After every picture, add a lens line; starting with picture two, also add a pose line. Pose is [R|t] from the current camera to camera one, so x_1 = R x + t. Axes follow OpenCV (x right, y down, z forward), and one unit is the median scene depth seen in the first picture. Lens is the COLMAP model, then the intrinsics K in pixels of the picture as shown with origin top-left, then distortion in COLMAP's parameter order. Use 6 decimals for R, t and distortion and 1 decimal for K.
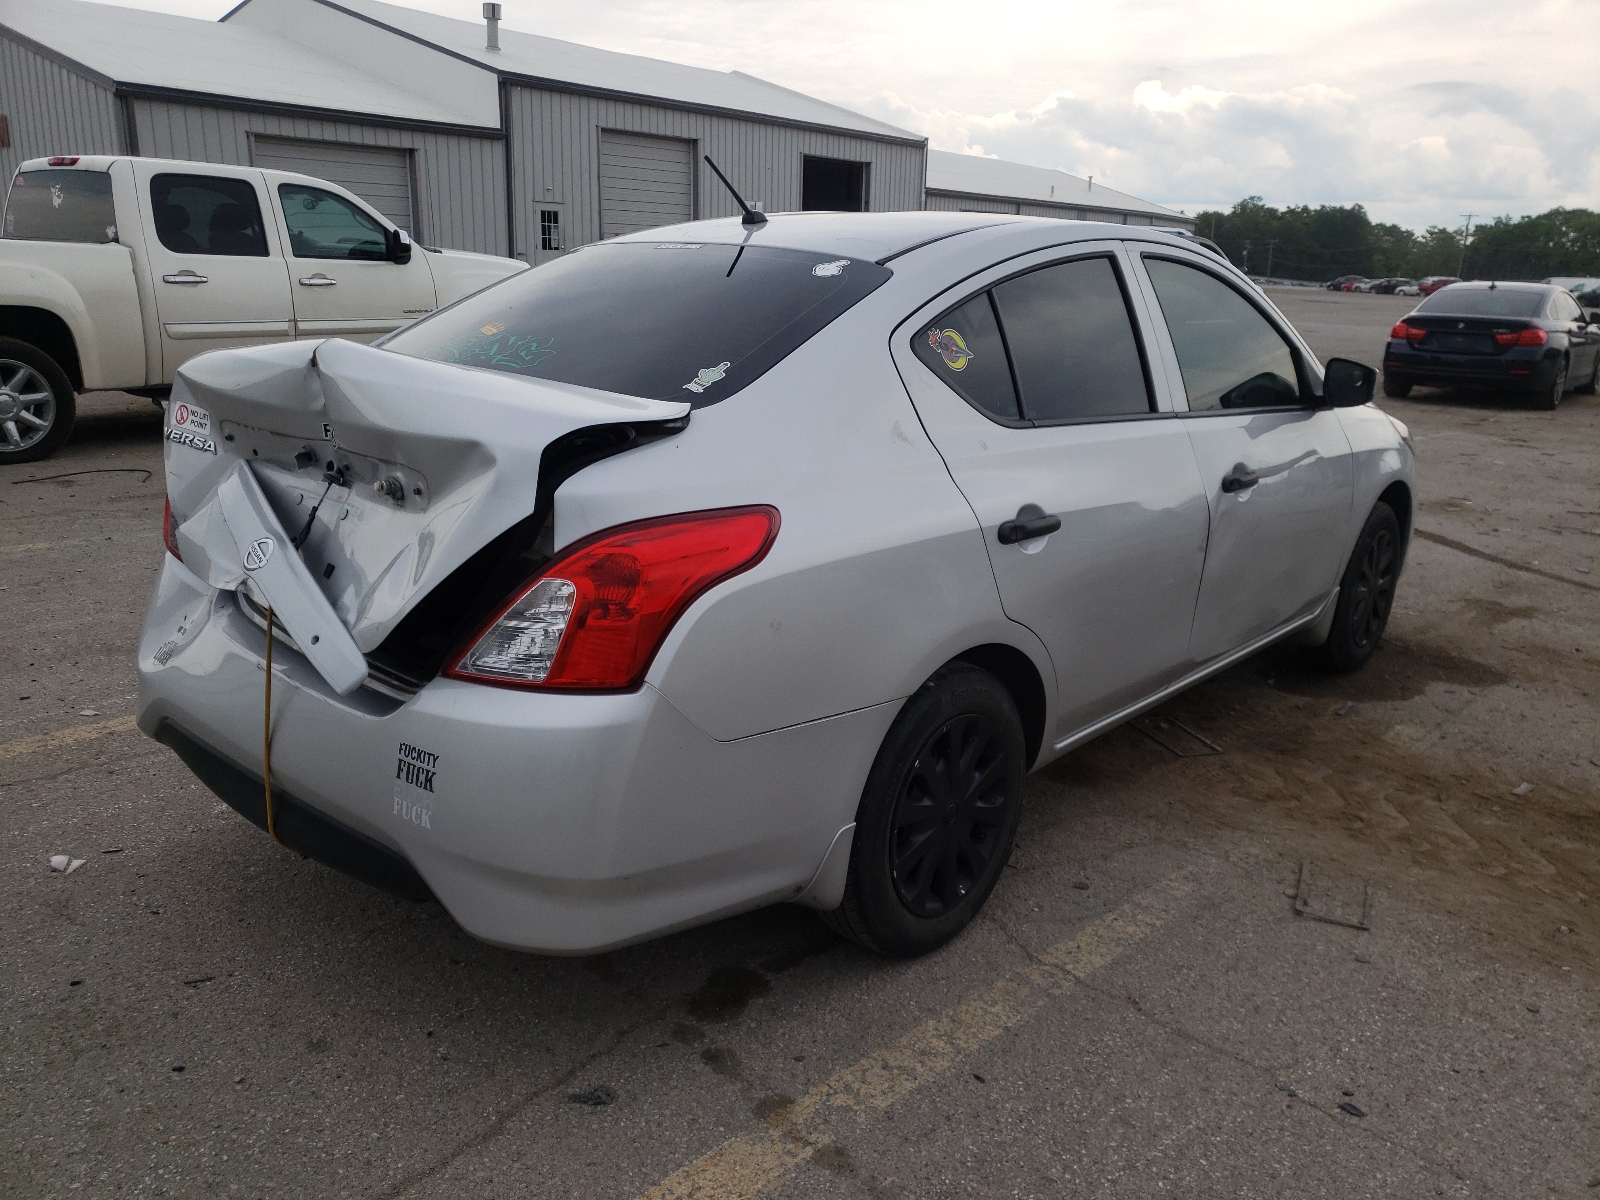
lens RADIAL K [[1248.5, 0, 809.6], [0, 1248.5, 589.7], [0, 0, 1]] dist [0.029541, -0.001745]
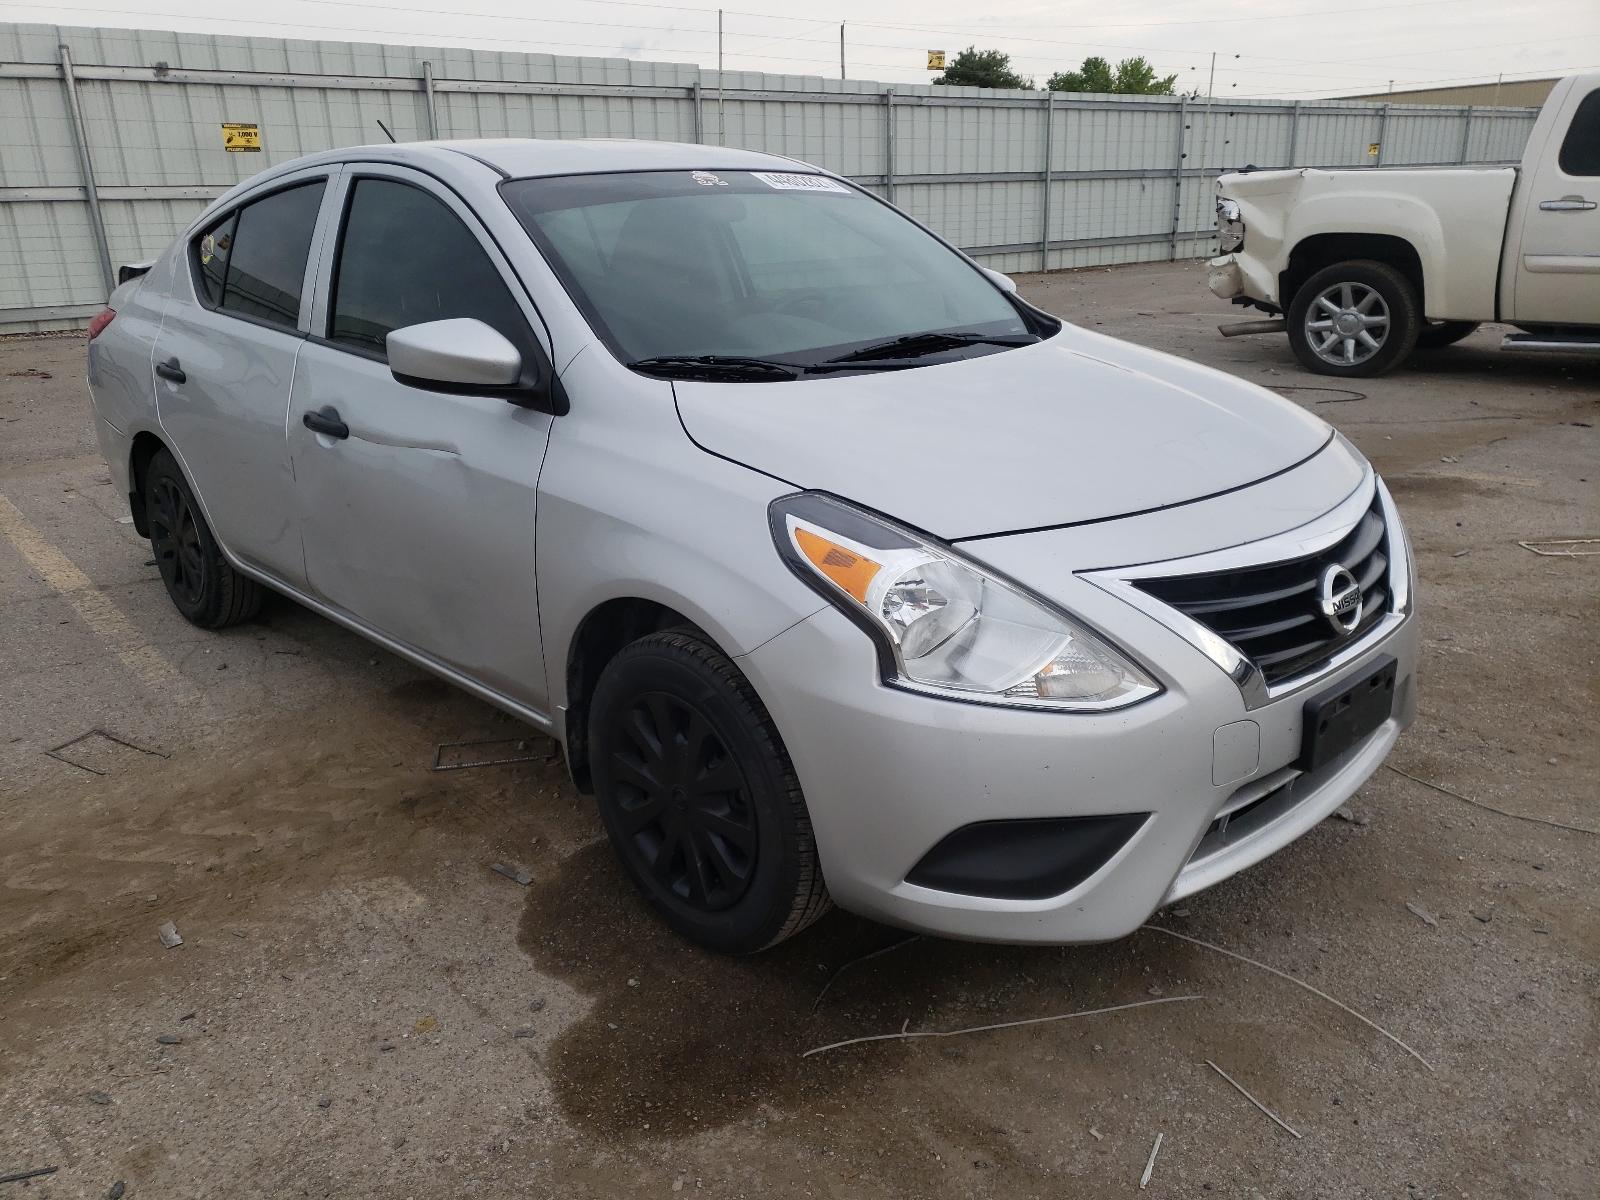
lens RADIAL K [[1248.5, 0, 809.6], [0, 1248.5, 589.7], [0, 0, 1]] dist [0.029541, -0.001745]
pose [[-0.095477, 0.282026, -0.954644, 1.661492], [-0.233576, 0.925903, 0.296895, -0.450946], [0.967640, 0.251328, -0.022528, 1.900435]]
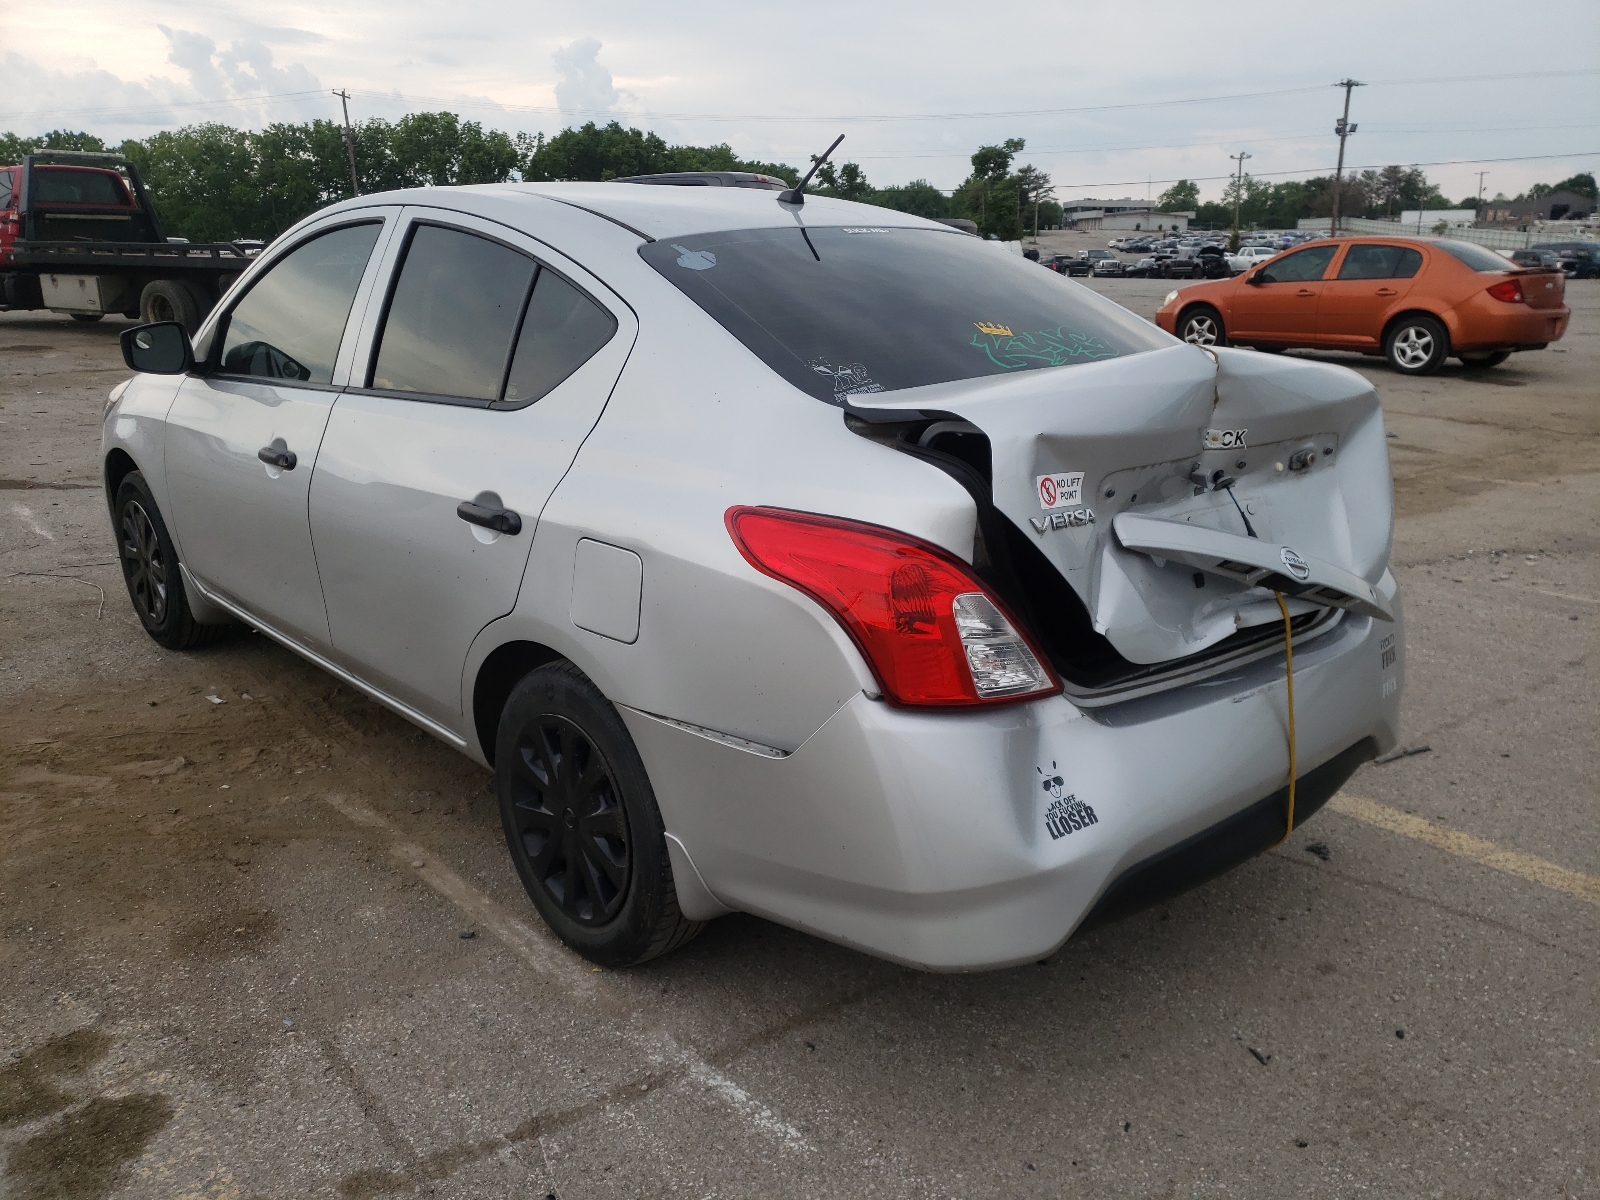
lens RADIAL K [[1248.5, 0, 809.6], [0, 1248.5, 589.7], [0, 0, 1]] dist [0.029541, -0.001745]
pose [[0.139079, -0.300286, 0.943655, -1.247248], [0.260982, 0.930343, 0.257586, -0.316310], [-0.955272, 0.210452, 0.207761, 1.019460]]
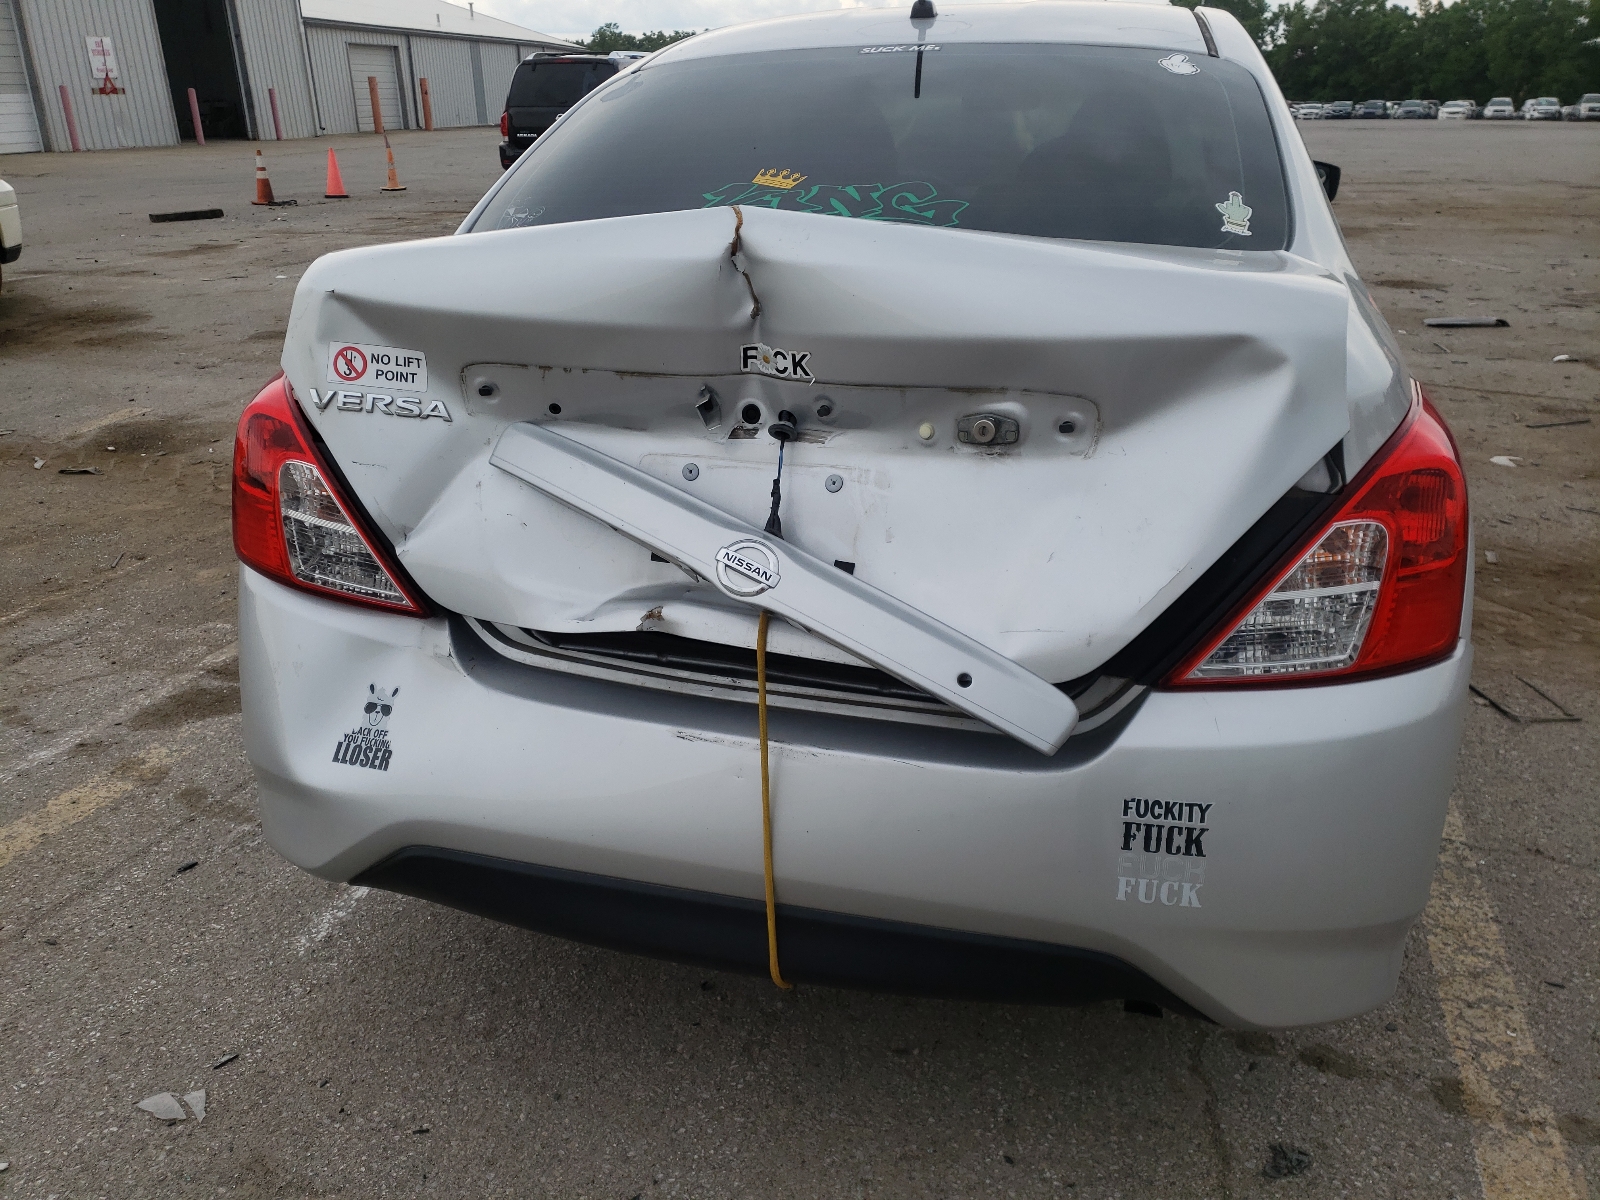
lens RADIAL K [[1251.6, 0, 800.0], [0, 1251.6, 600.0], [0, 0, 1]] dist [0.033449, -0.008258]
pose [[0.900944, -0.200237, 0.384975, -0.573871], [0.151513, 0.976492, 0.153322, -0.090701], [-0.406625, -0.079806, 0.910103, 0.363544]]
